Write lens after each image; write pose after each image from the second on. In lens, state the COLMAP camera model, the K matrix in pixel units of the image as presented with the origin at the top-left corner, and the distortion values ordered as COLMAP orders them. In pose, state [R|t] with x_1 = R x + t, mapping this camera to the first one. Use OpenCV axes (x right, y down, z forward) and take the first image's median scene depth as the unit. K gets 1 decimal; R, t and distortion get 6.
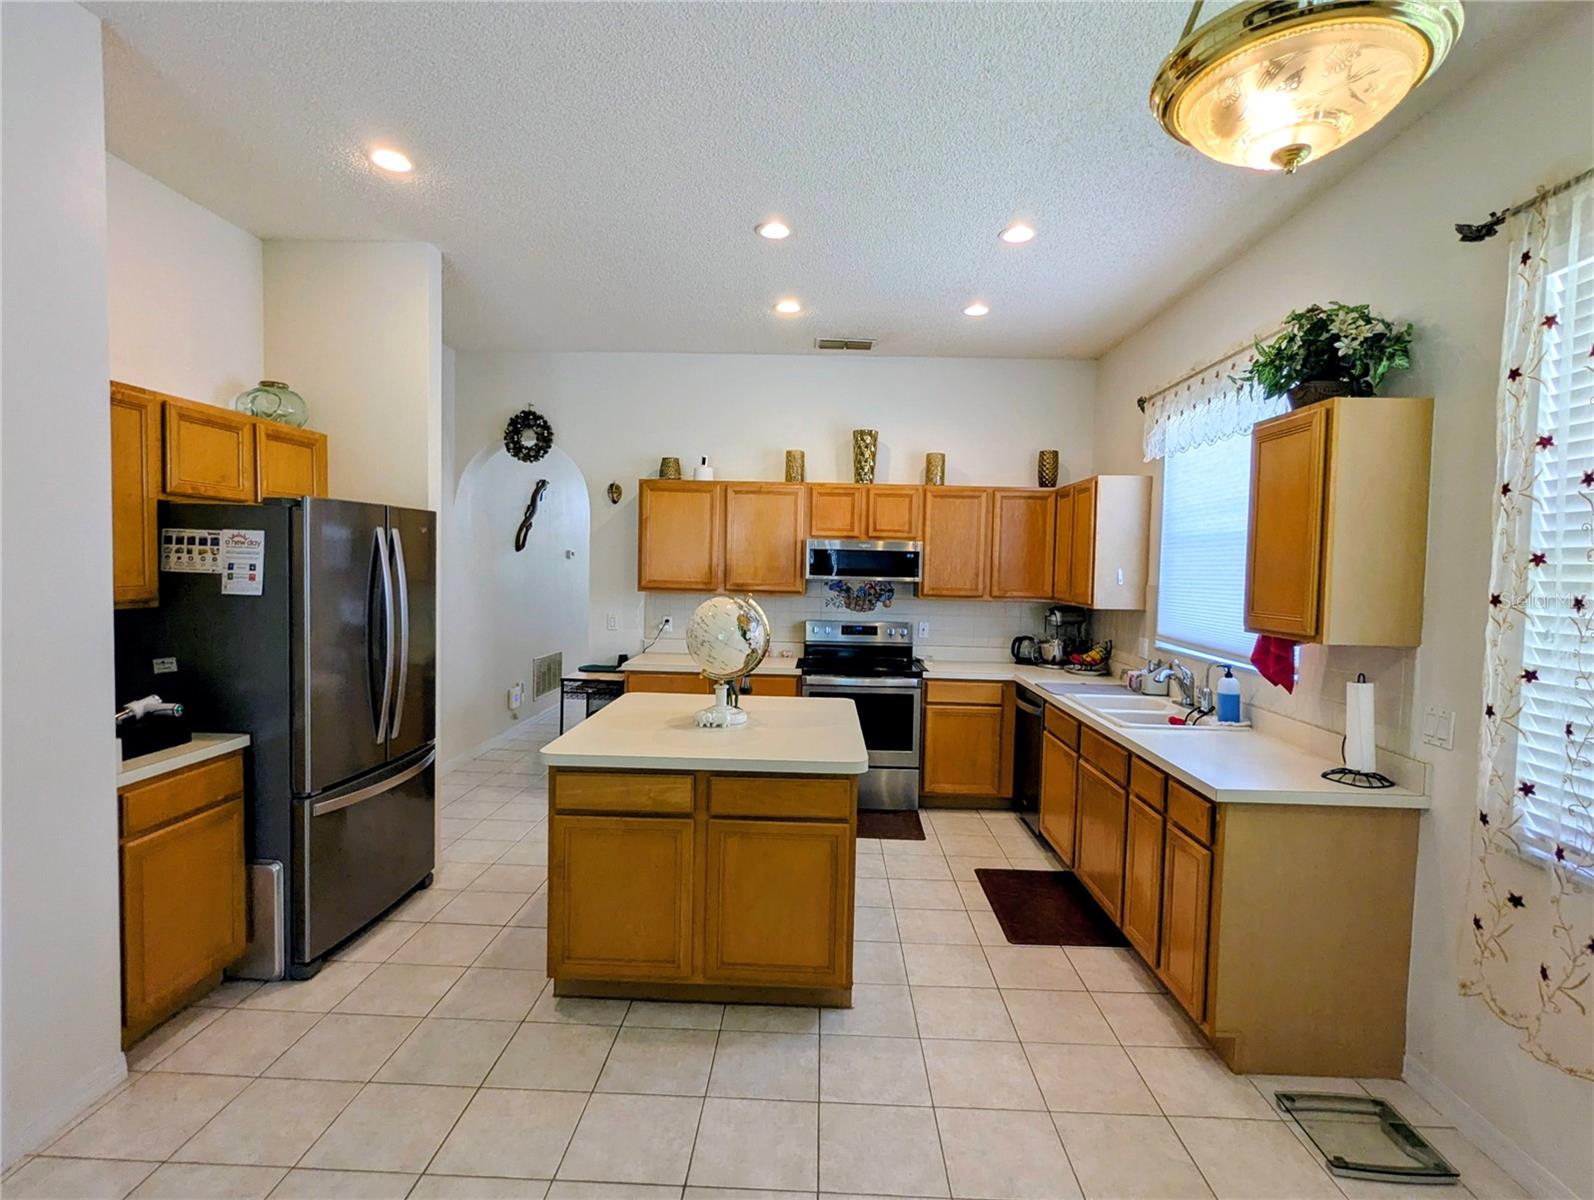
lens RADIAL K [[799.8, 0, 797.0], [0, 799.8, 600.0], [0, 0, 1]] dist [0.000645, -0.000602]
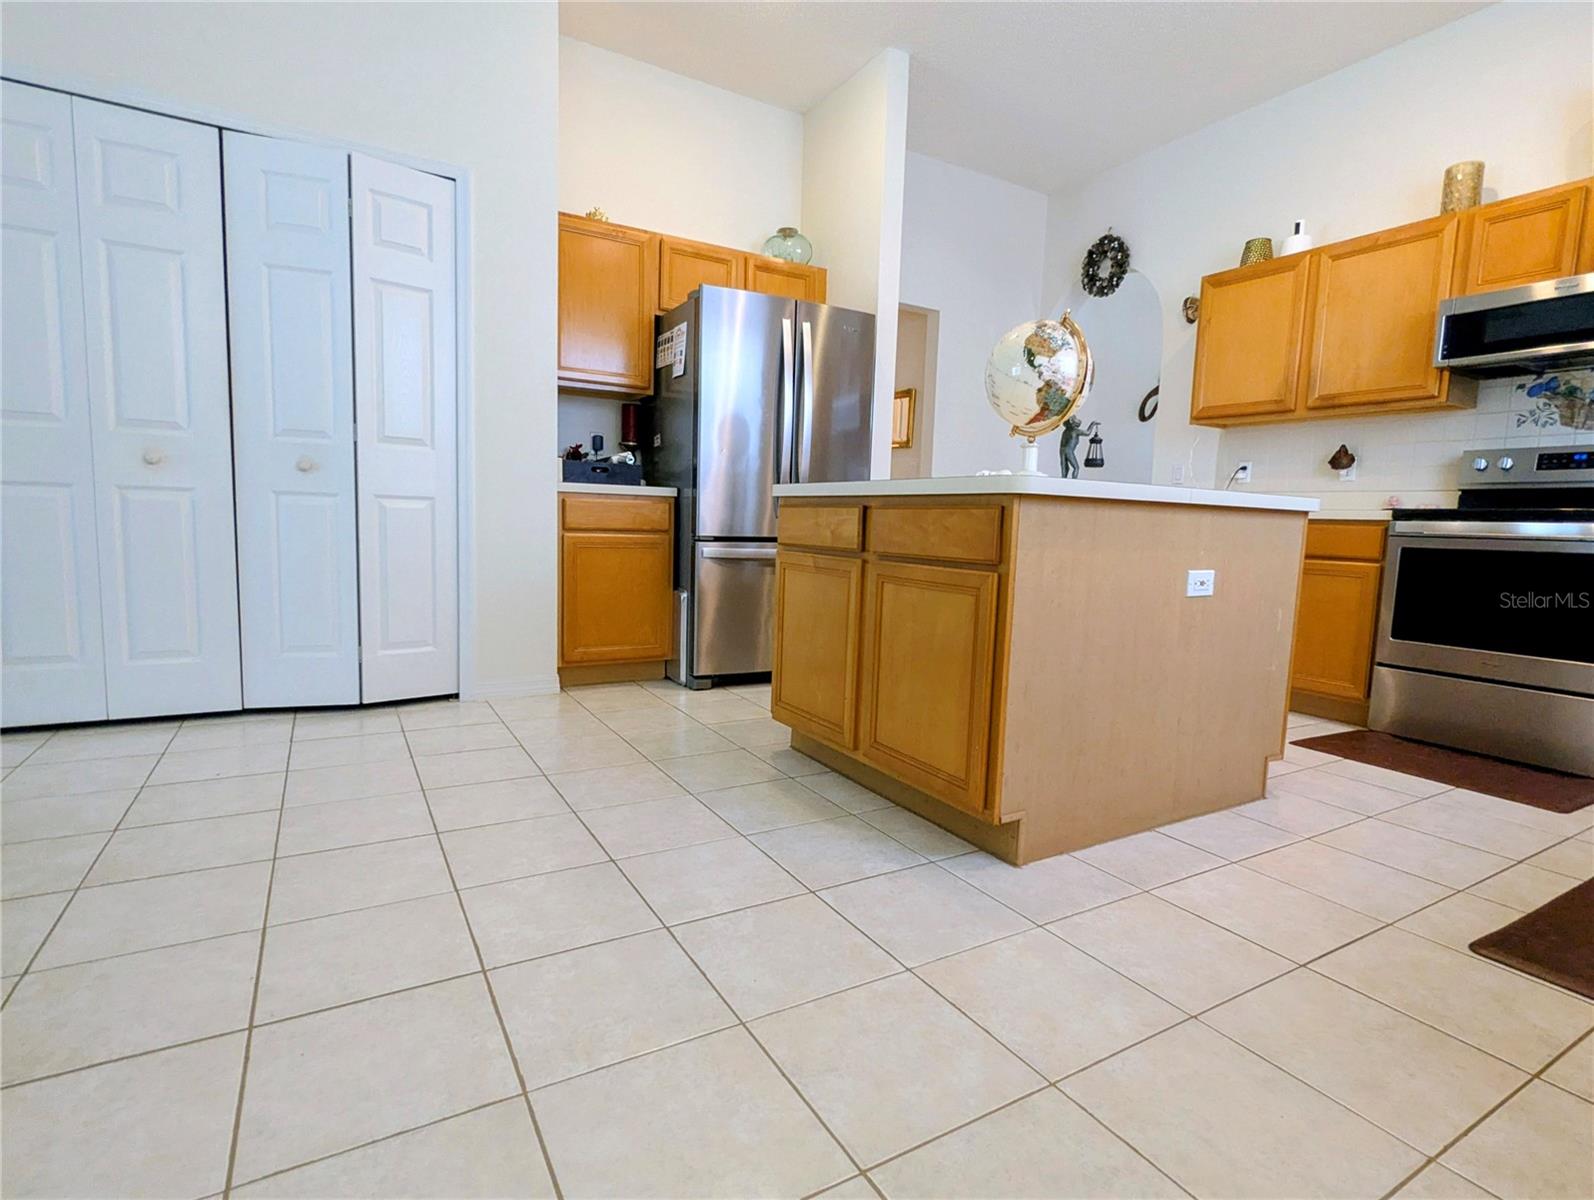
lens RADIAL K [[799.8, 0, 797.0], [0, 799.8, 600.0], [0, 0, 1]] dist [0.000645, -0.000602]
pose [[0.529290, 0.081784, -0.844490, 0.339400], [-0.061901, 0.996413, 0.057699, 0.173520], [0.846180, 0.021735, 0.532454, 0.322117]]
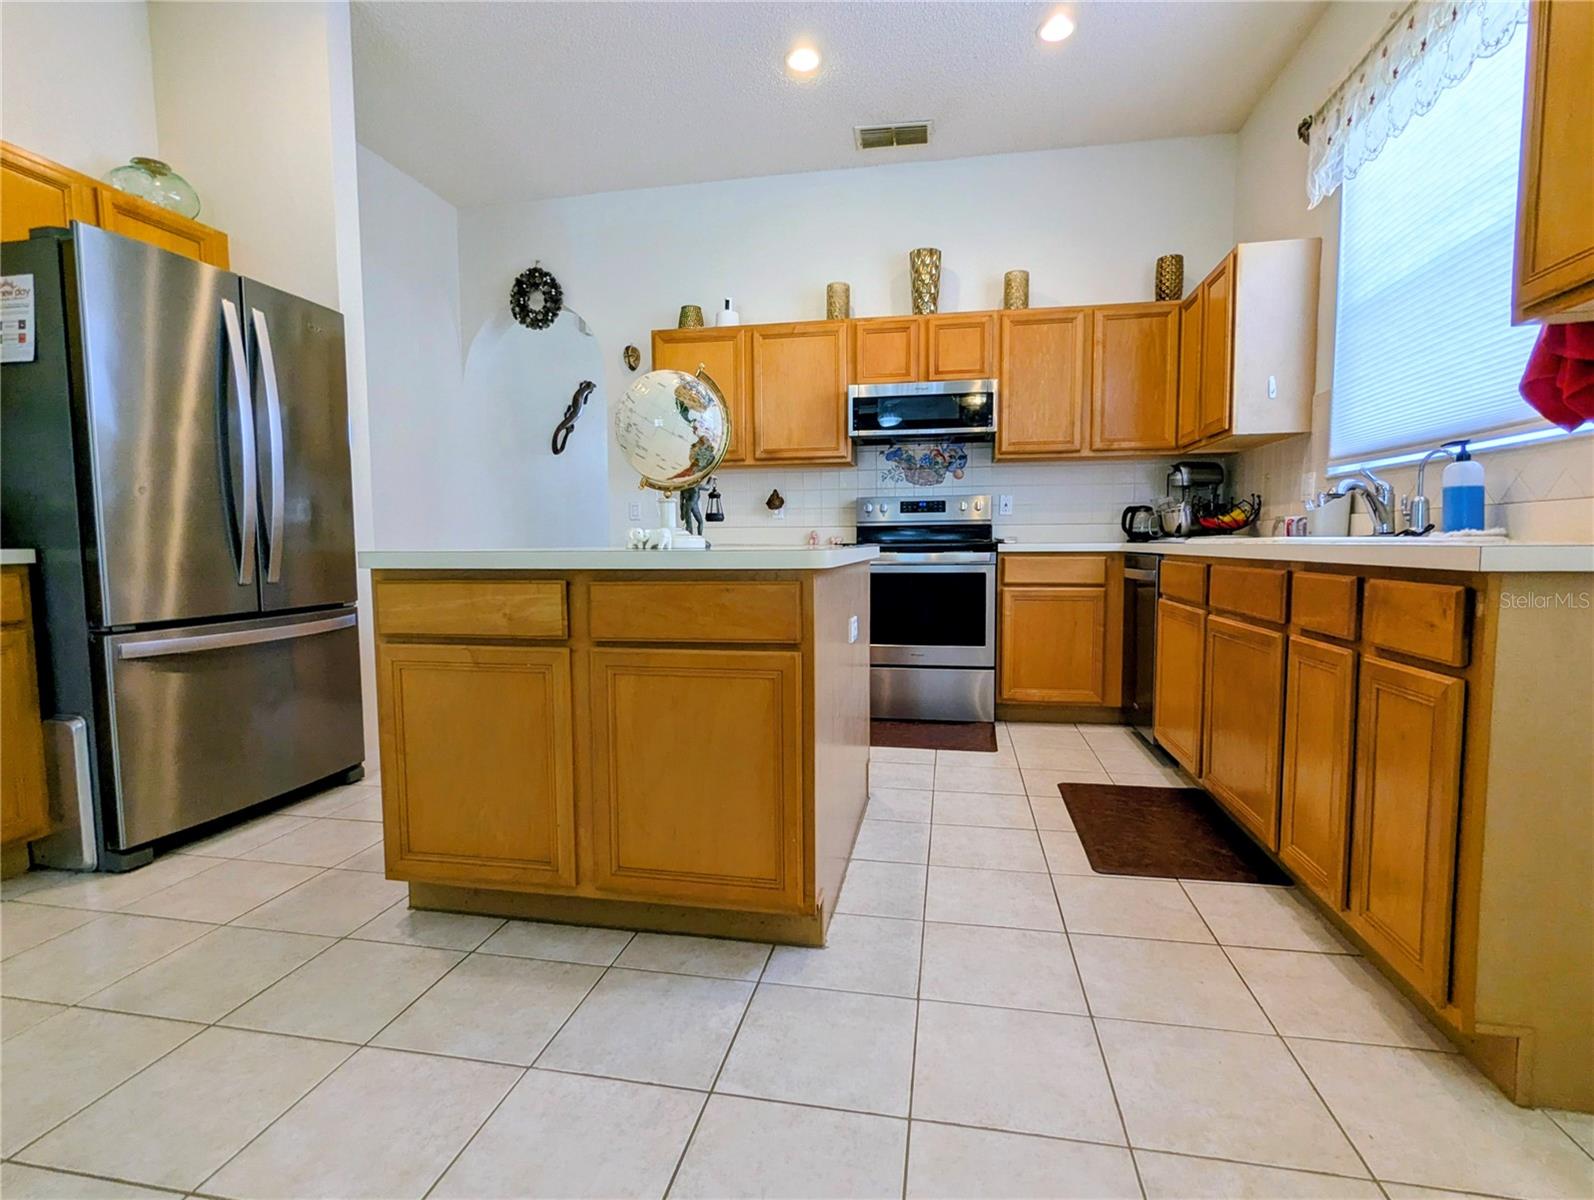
lens RADIAL K [[783.3, 0, 797.0], [0, 783.3, 600.0], [0, 0, 1]] dist [-0.001157, 0.000005]
pose [[0.986477, -0.016289, -0.163086, 0.102436], [0.020497, 0.999498, 0.024153, 0.141887], [0.162611, -0.027169, 0.986316, 0.252591]]
